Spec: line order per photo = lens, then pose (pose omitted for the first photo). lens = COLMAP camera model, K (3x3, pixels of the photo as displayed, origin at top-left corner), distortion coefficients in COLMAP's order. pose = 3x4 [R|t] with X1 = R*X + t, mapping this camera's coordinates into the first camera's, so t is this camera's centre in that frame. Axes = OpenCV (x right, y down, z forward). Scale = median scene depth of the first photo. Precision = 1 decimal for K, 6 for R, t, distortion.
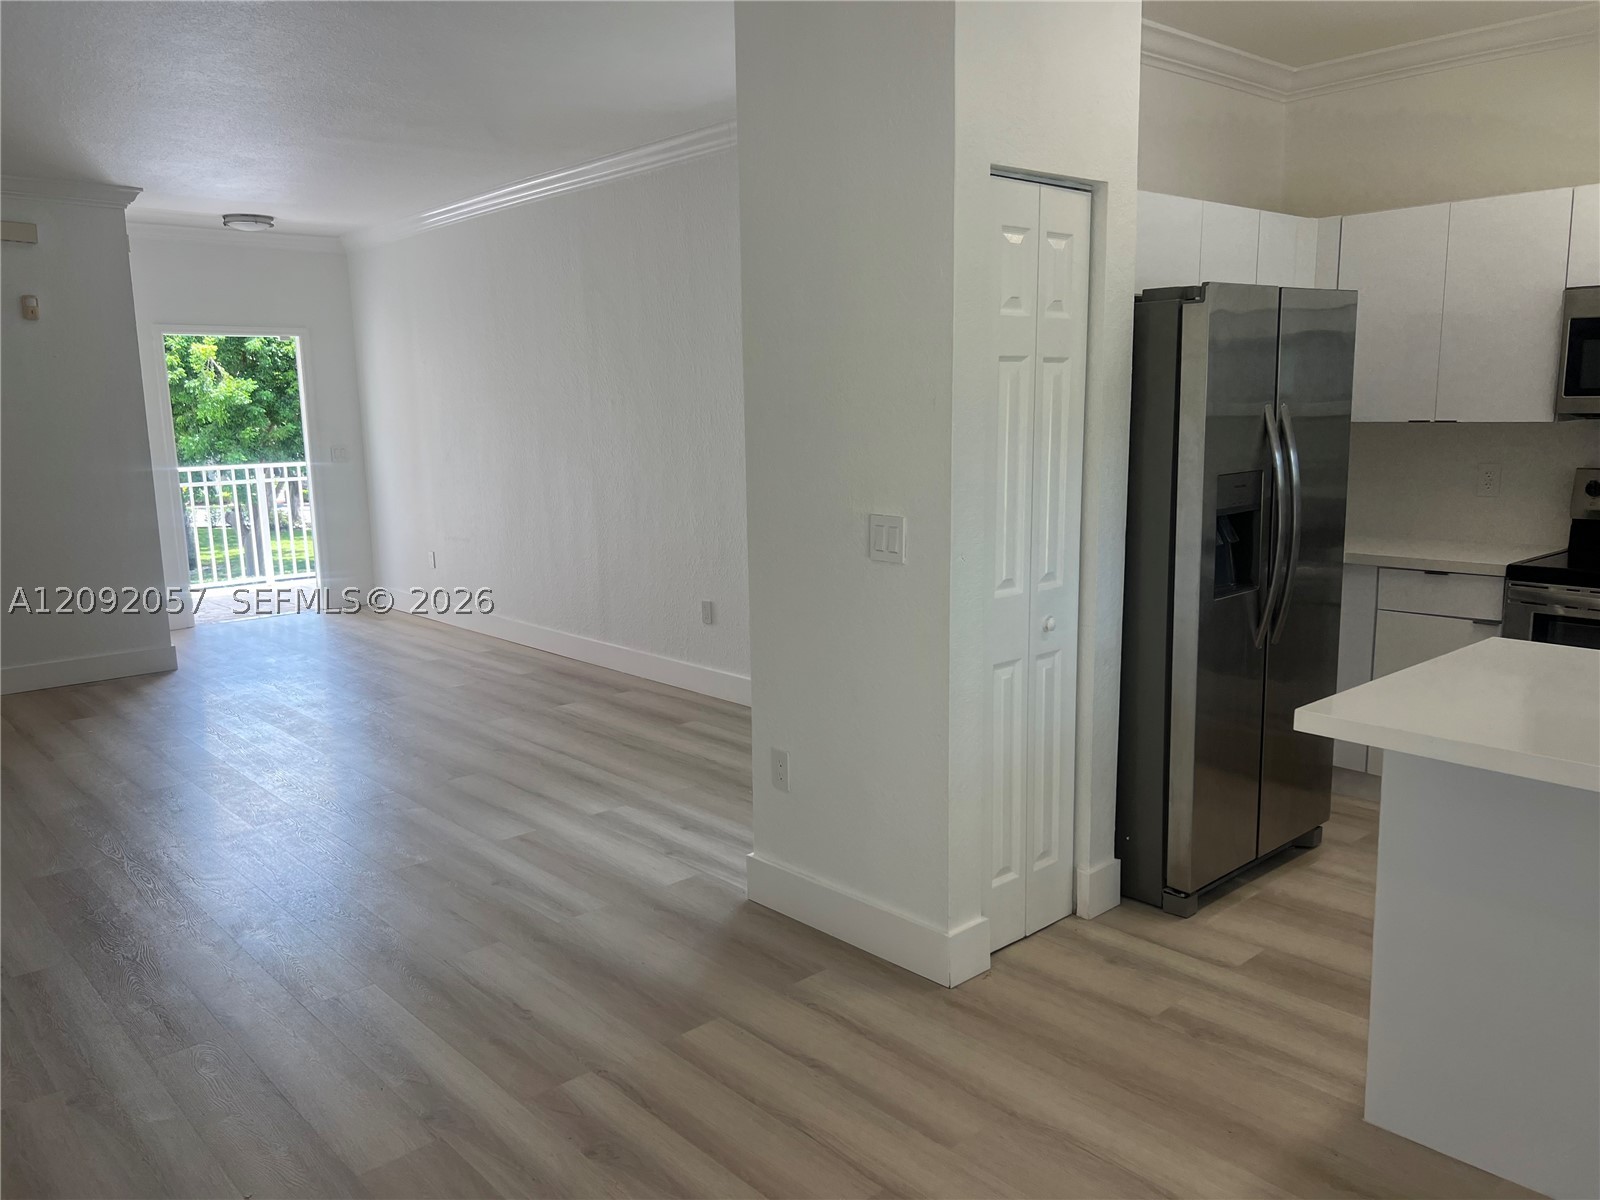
lens RADIAL K [[1207.5, 0, 798.0], [0, 1207.5, 615.6], [0, 0, 1]] dist [0.053502, -0.065079]
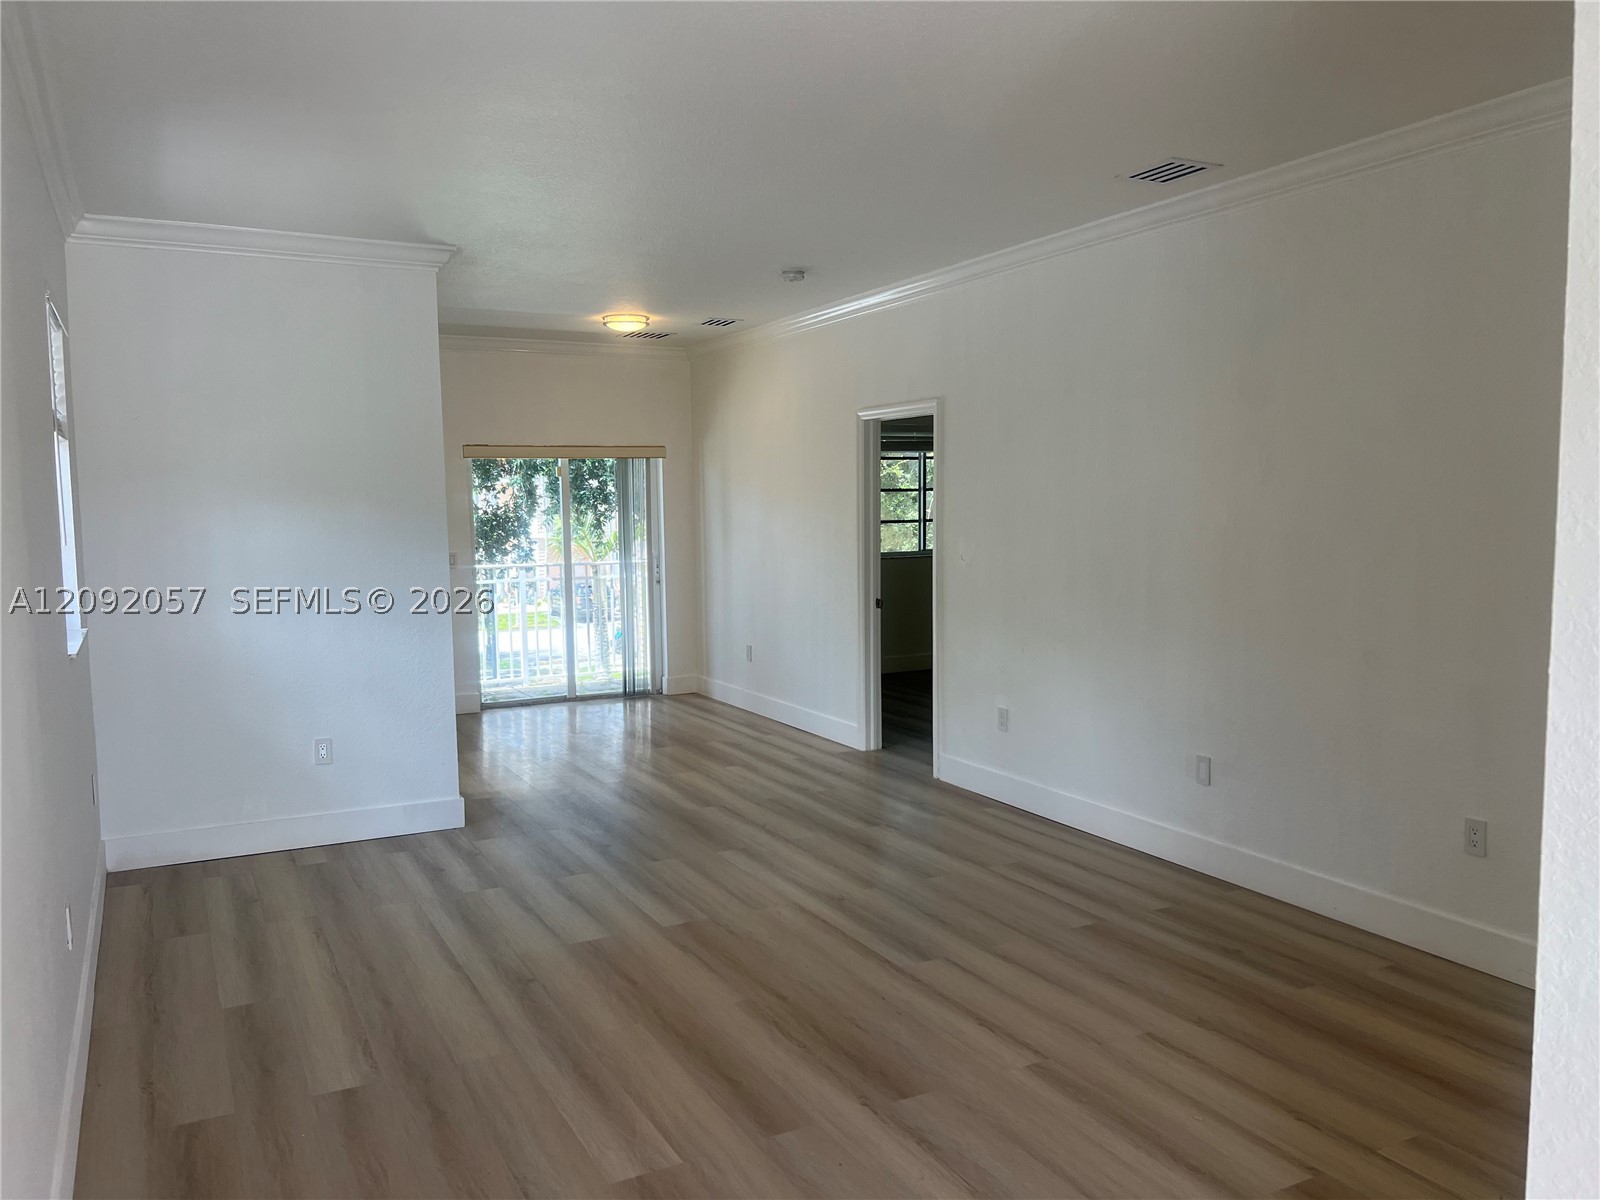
lens RADIAL K [[1207.5, 0, 809.2], [0, 1207.5, 607.7], [0, 0, 1]] dist [0.053502, -0.065079]
pose [[-0.971987, 0.012561, 0.234699, -0.901998], [0.073450, 0.964791, 0.252555, -0.432245], [-0.223263, 0.262719, -0.938687, 2.442250]]
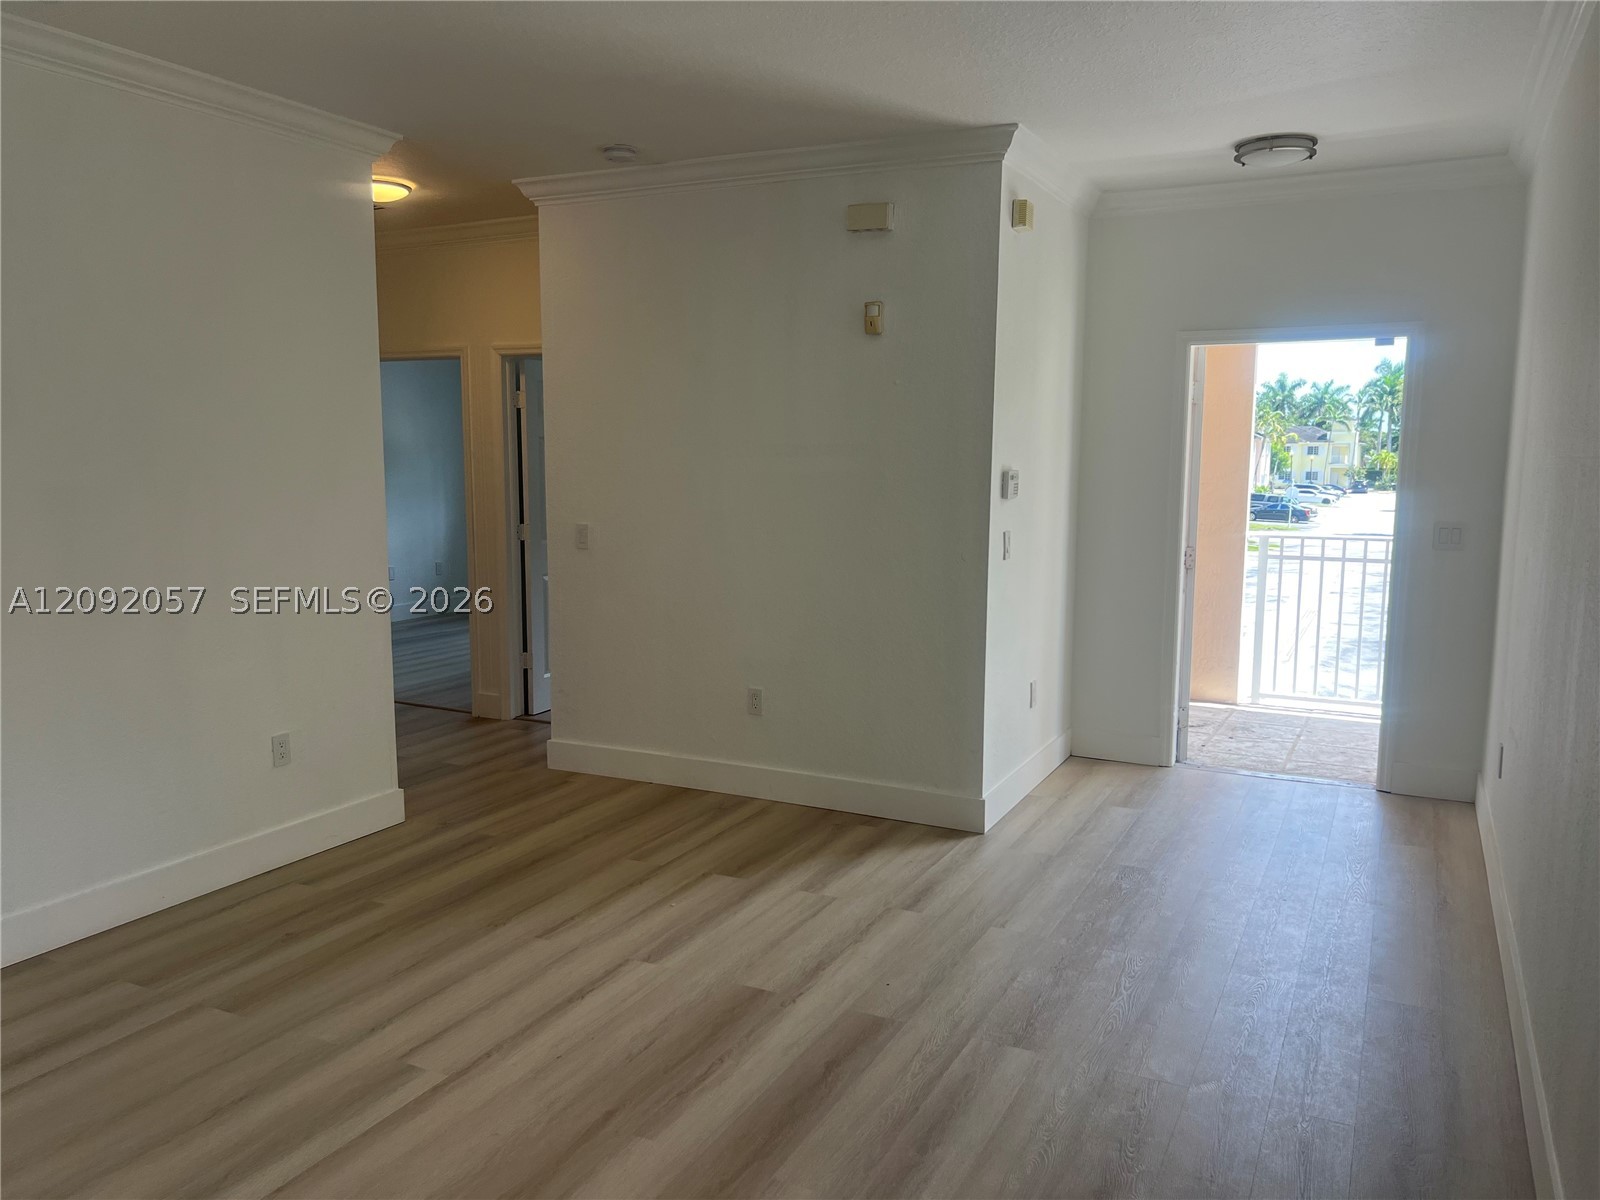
lens RADIAL K [[1207.5, 0, 794.8], [0, 1207.5, 606.9], [0, 0, 1]] dist [0.053502, -0.065079]
pose [[0.366647, 0.140667, -0.919664, 0.119415], [-0.173183, 0.981546, 0.081088, -0.240447], [0.914099, 0.129540, 0.384242, 1.280005]]
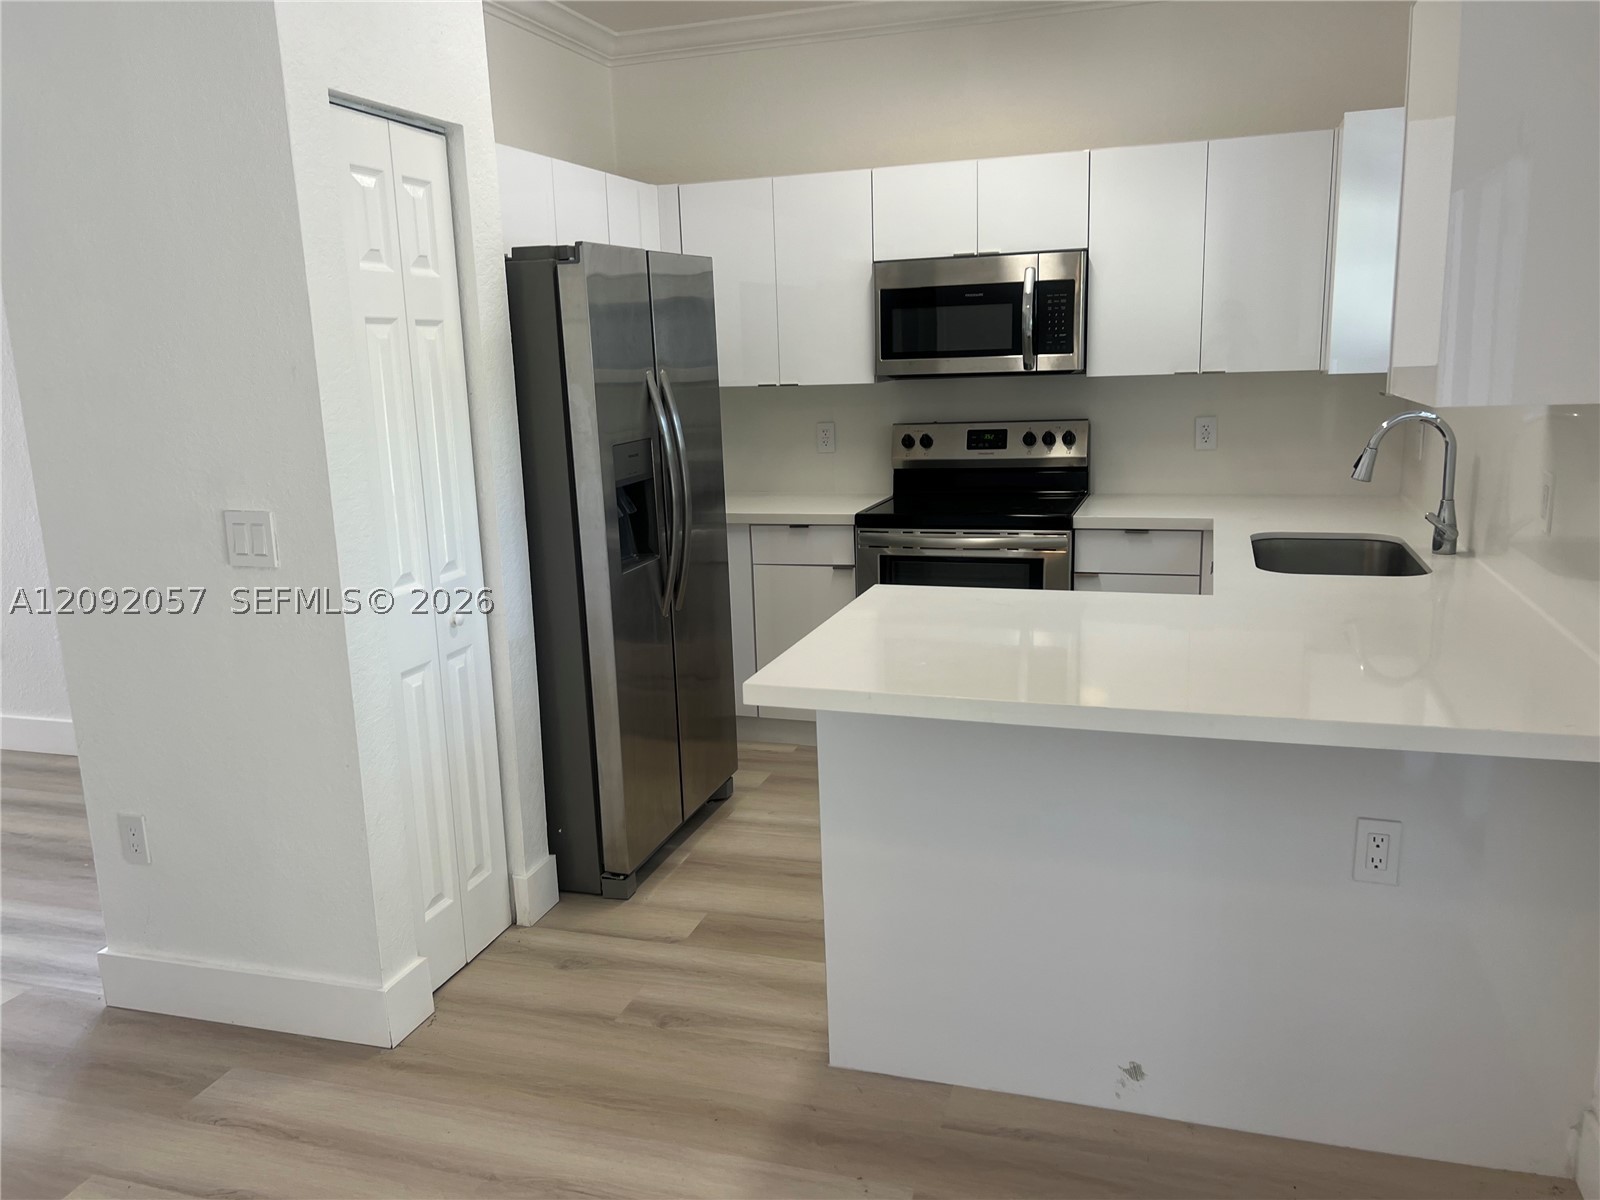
lens RADIAL K [[1207.5, 0, 794.3], [0, 1207.5, 611.1], [0, 0, 1]] dist [0.053502, -0.065079]
pose [[0.863133, -0.114829, 0.491748, -0.016791], [0.104206, 0.993345, 0.049052, -0.015110], [-0.494108, 0.008905, 0.869355, 0.085676]]
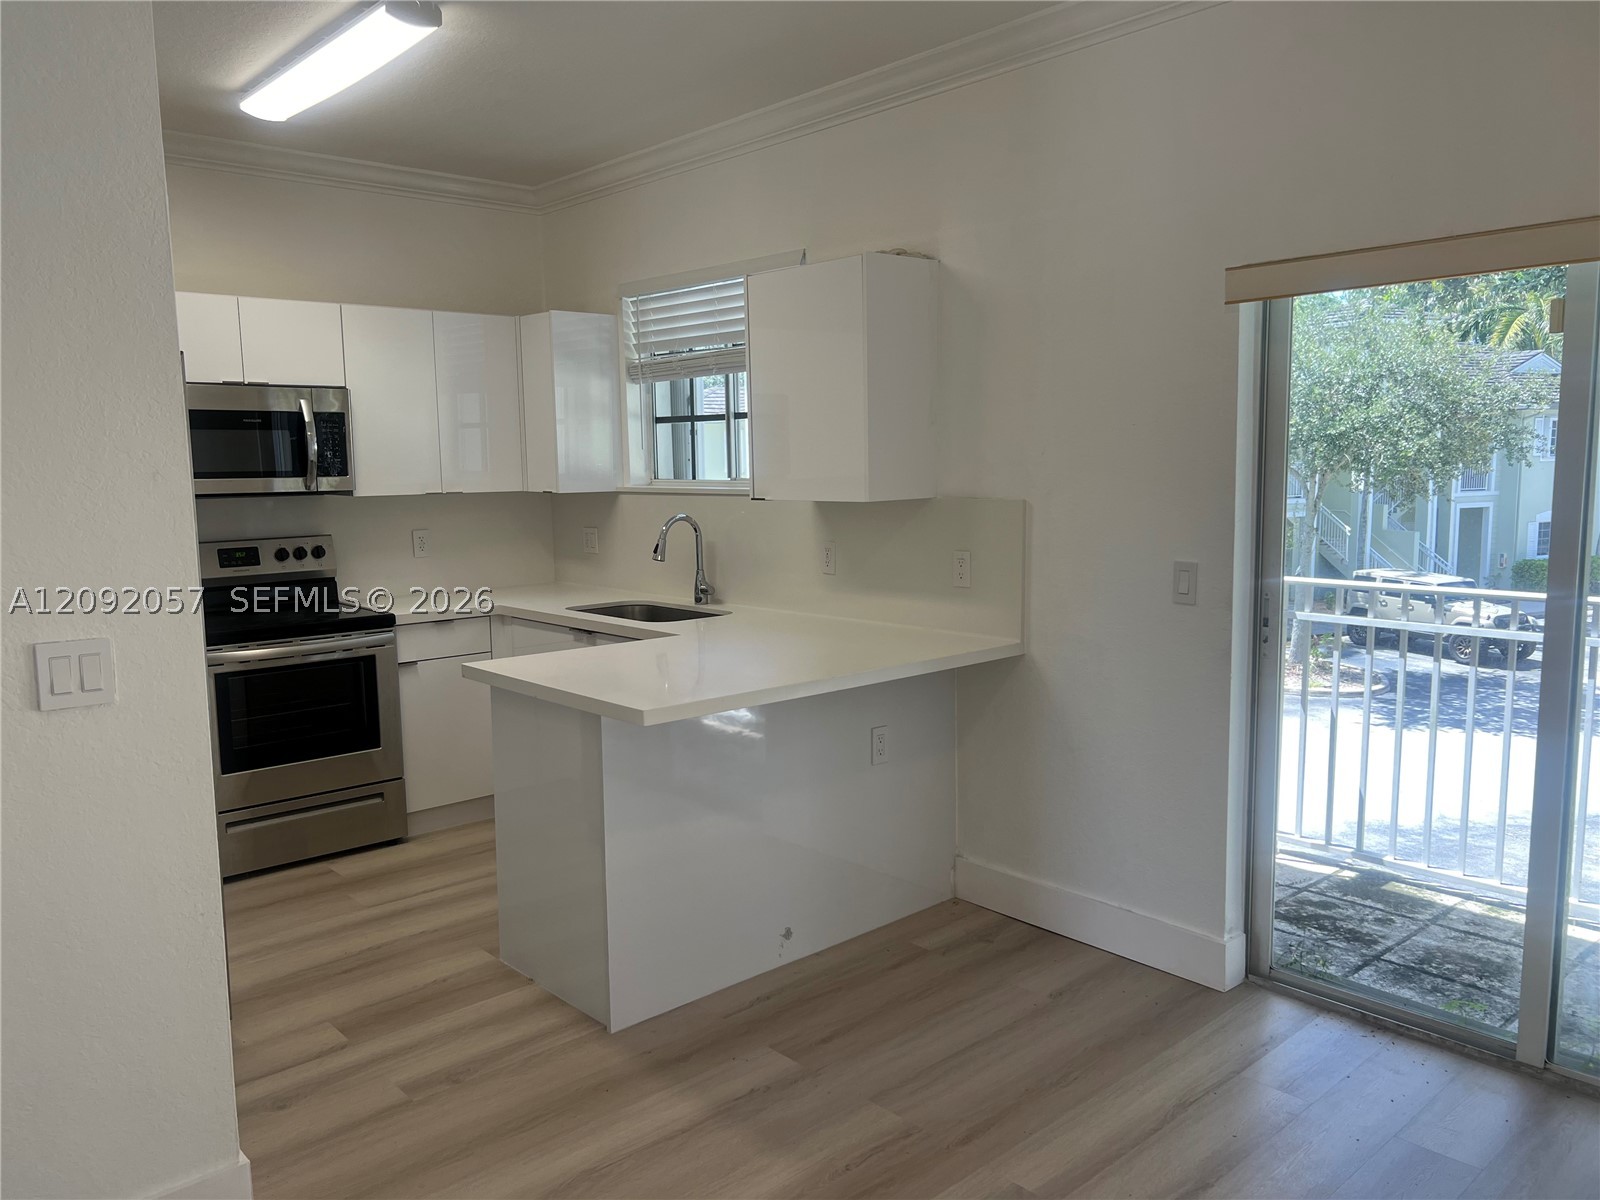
lens RADIAL K [[1207.5, 0, 807.5], [0, 1207.5, 605.8], [0, 0, 1]] dist [0.053502, -0.065079]
pose [[-0.018031, -0.102866, 0.994532, -0.542367], [0.187721, 0.976656, 0.104421, -0.084169], [-0.982057, 0.188577, 0.001700, 0.509556]]
